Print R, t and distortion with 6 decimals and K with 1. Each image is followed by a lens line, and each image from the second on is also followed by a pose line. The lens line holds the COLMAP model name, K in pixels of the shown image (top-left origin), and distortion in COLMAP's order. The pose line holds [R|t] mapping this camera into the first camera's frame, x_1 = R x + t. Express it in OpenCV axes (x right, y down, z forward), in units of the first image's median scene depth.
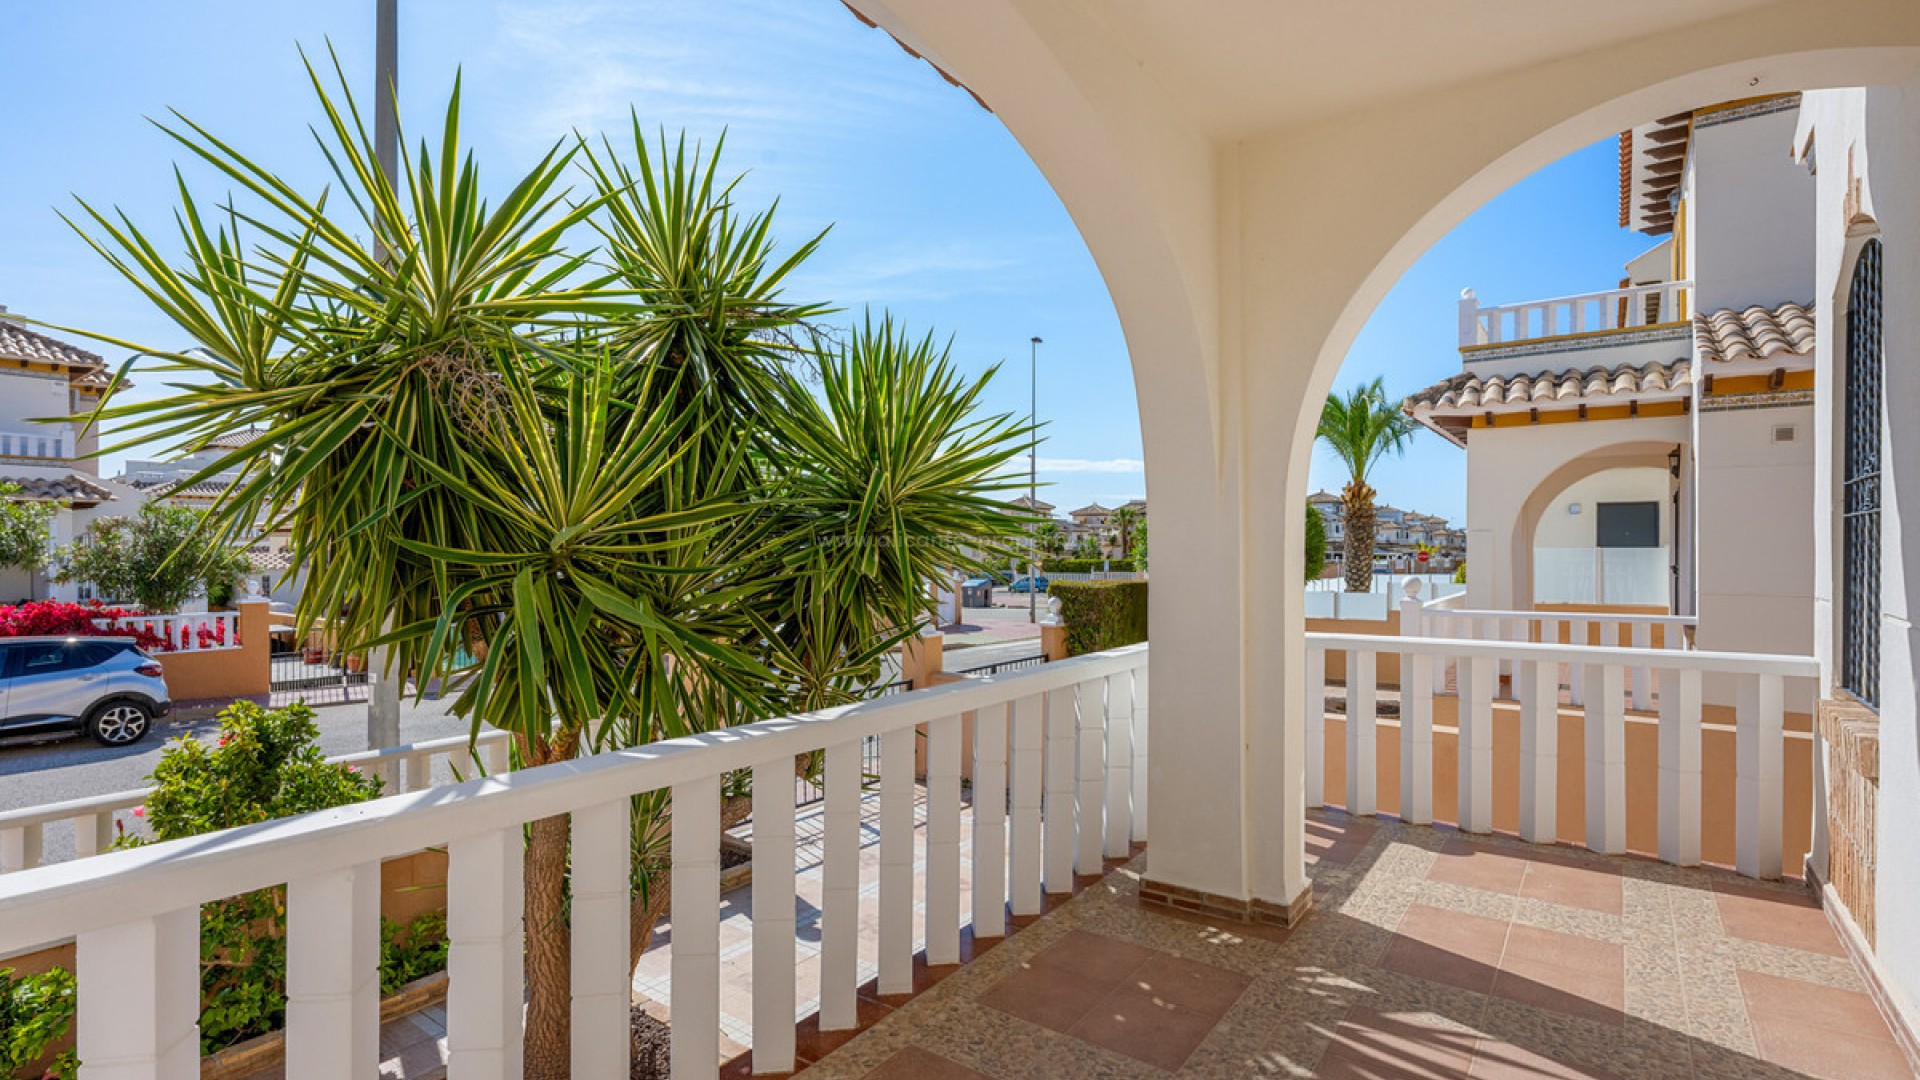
lens RADIAL K [[897.3, 0, 957.1], [0, 897.3, 543.0], [0, 0, 1]] dist [0.000990, -0.001137]
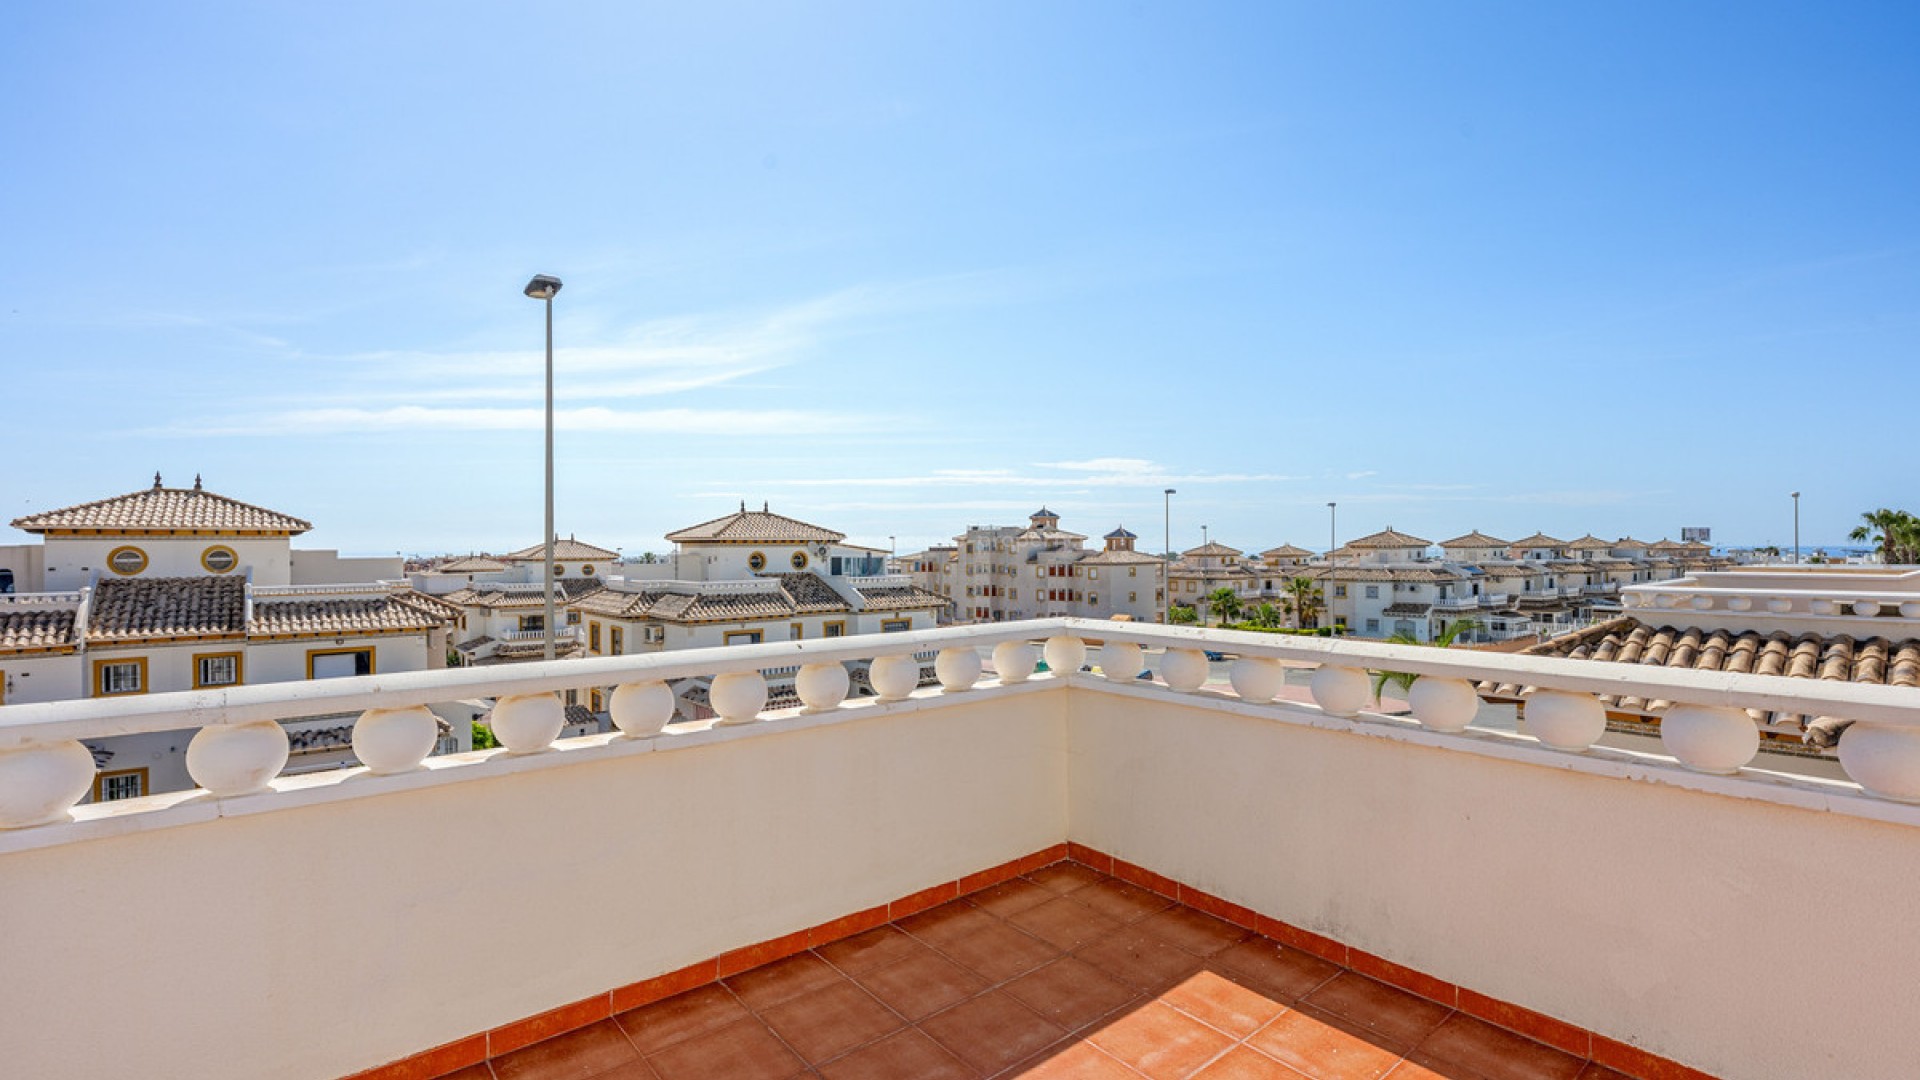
lens RADIAL K [[857.1, 0, 957.8], [0, 857.1, 547.8], [0, 0, 1]] dist [-0.002512, 0.001968]
pose [[0.971003, -0.005911, -0.238992, 0.194409], [0.007132, 0.999966, 0.004244, -0.365563], [0.238959, -0.005826, 0.971012, -0.151300]]
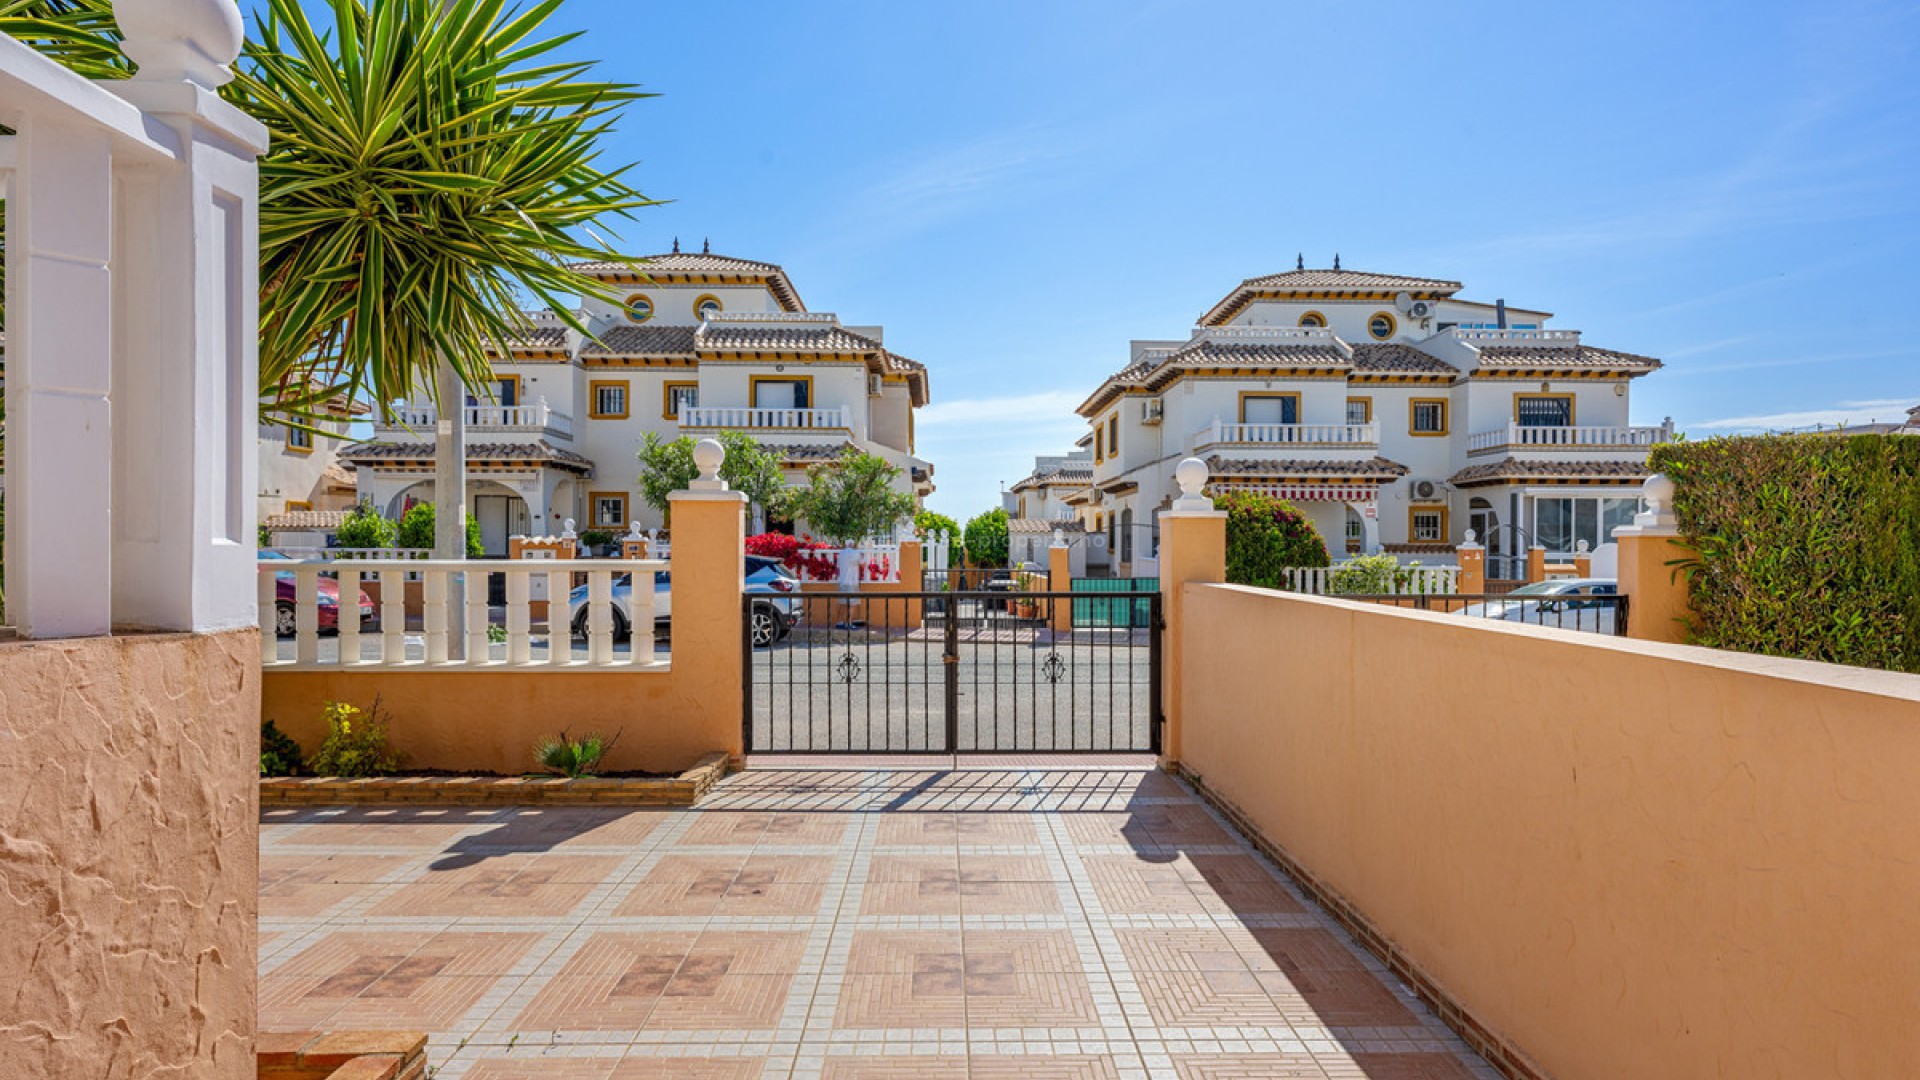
lens RADIAL K [[1034.1, 0, 965.4], [0, 1034.1, 556.0], [0, 0, 1]] dist [0.004300, -0.000187]
pose [[0.615055, 0.006668, -0.788456, 0.220173], [-0.000619, 0.999968, 0.007974, 0.071507], [0.788484, -0.004417, 0.615040, 0.284846]]
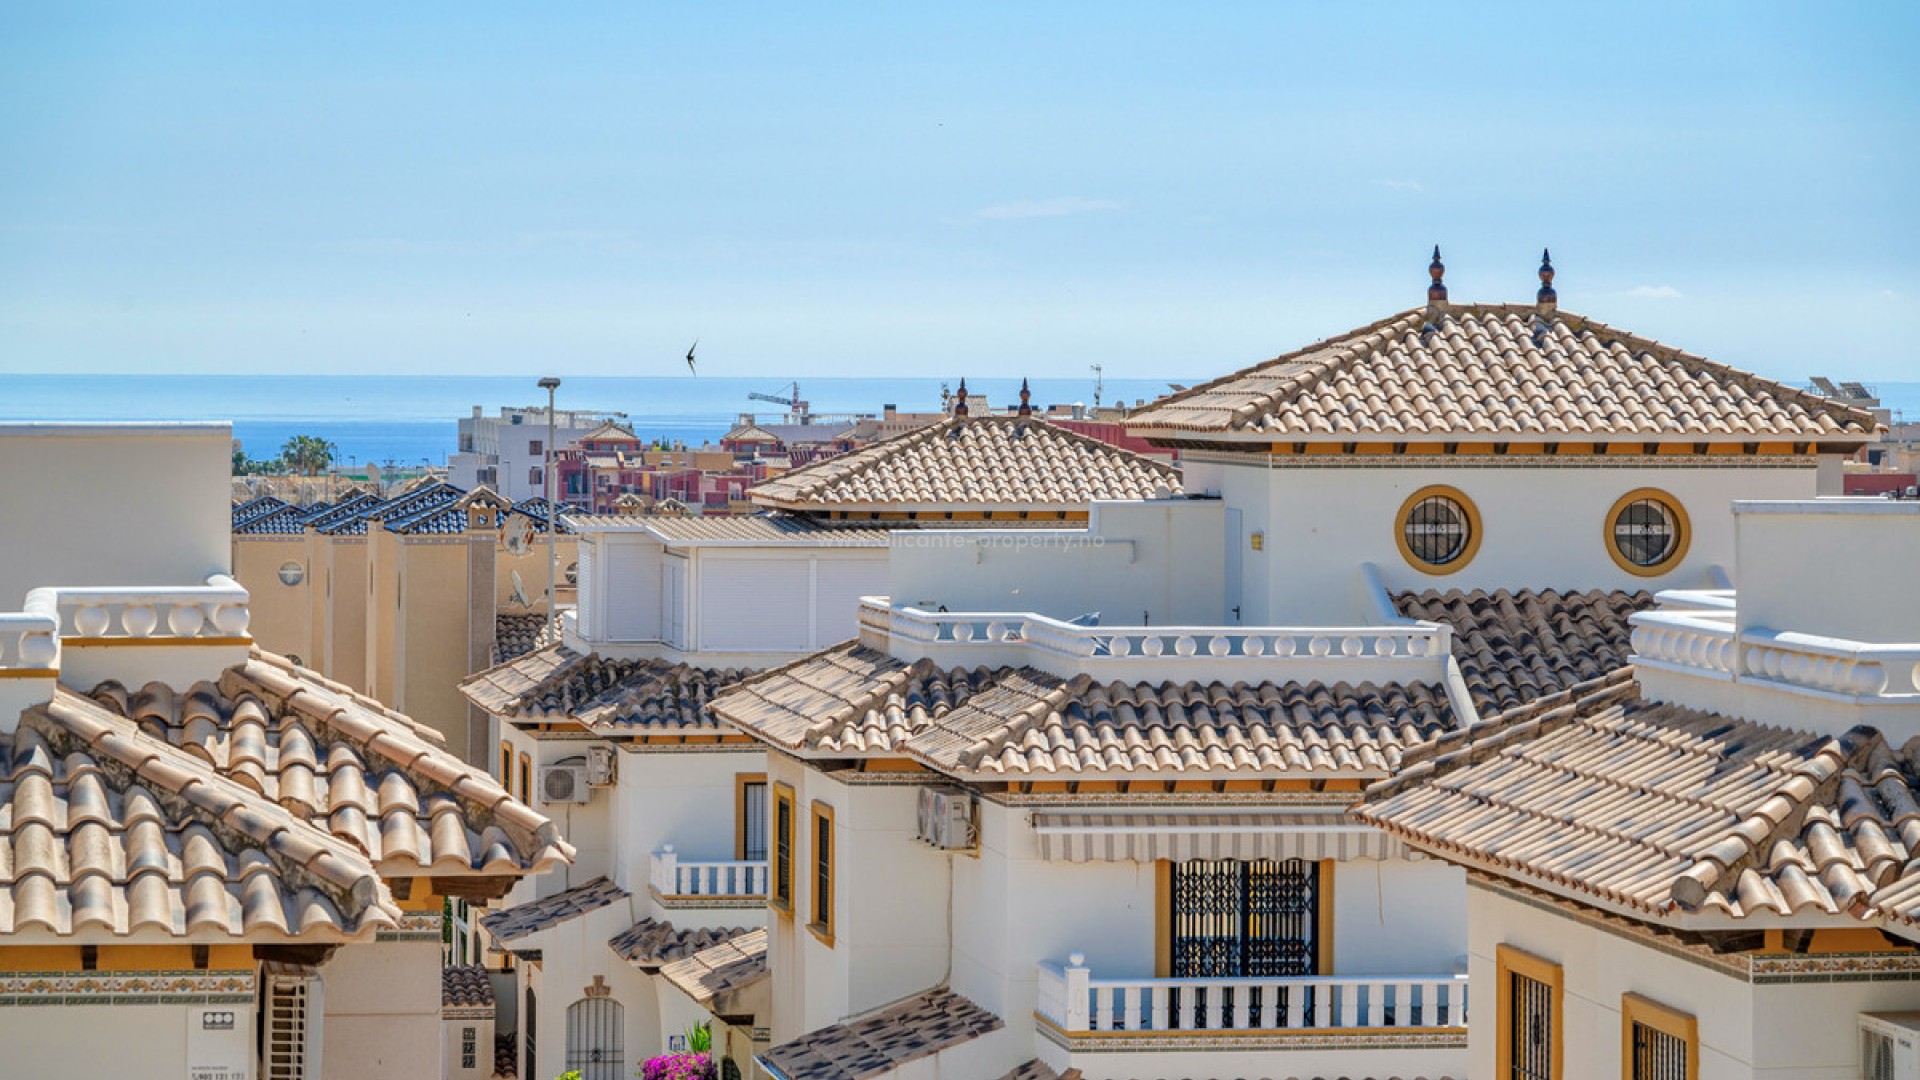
lens RADIAL K [[6680.7, 0, 960.9], [0, 6680.7, 537.5], [0, 0, 1]] dist [0.021017, 0.000000]
pose [[0.709477, 0.019563, -0.704457, 0.161449], [-0.000023, 0.999615, 0.027736, -0.367548], [0.704728, -0.019662, 0.709205, 0.090160]]
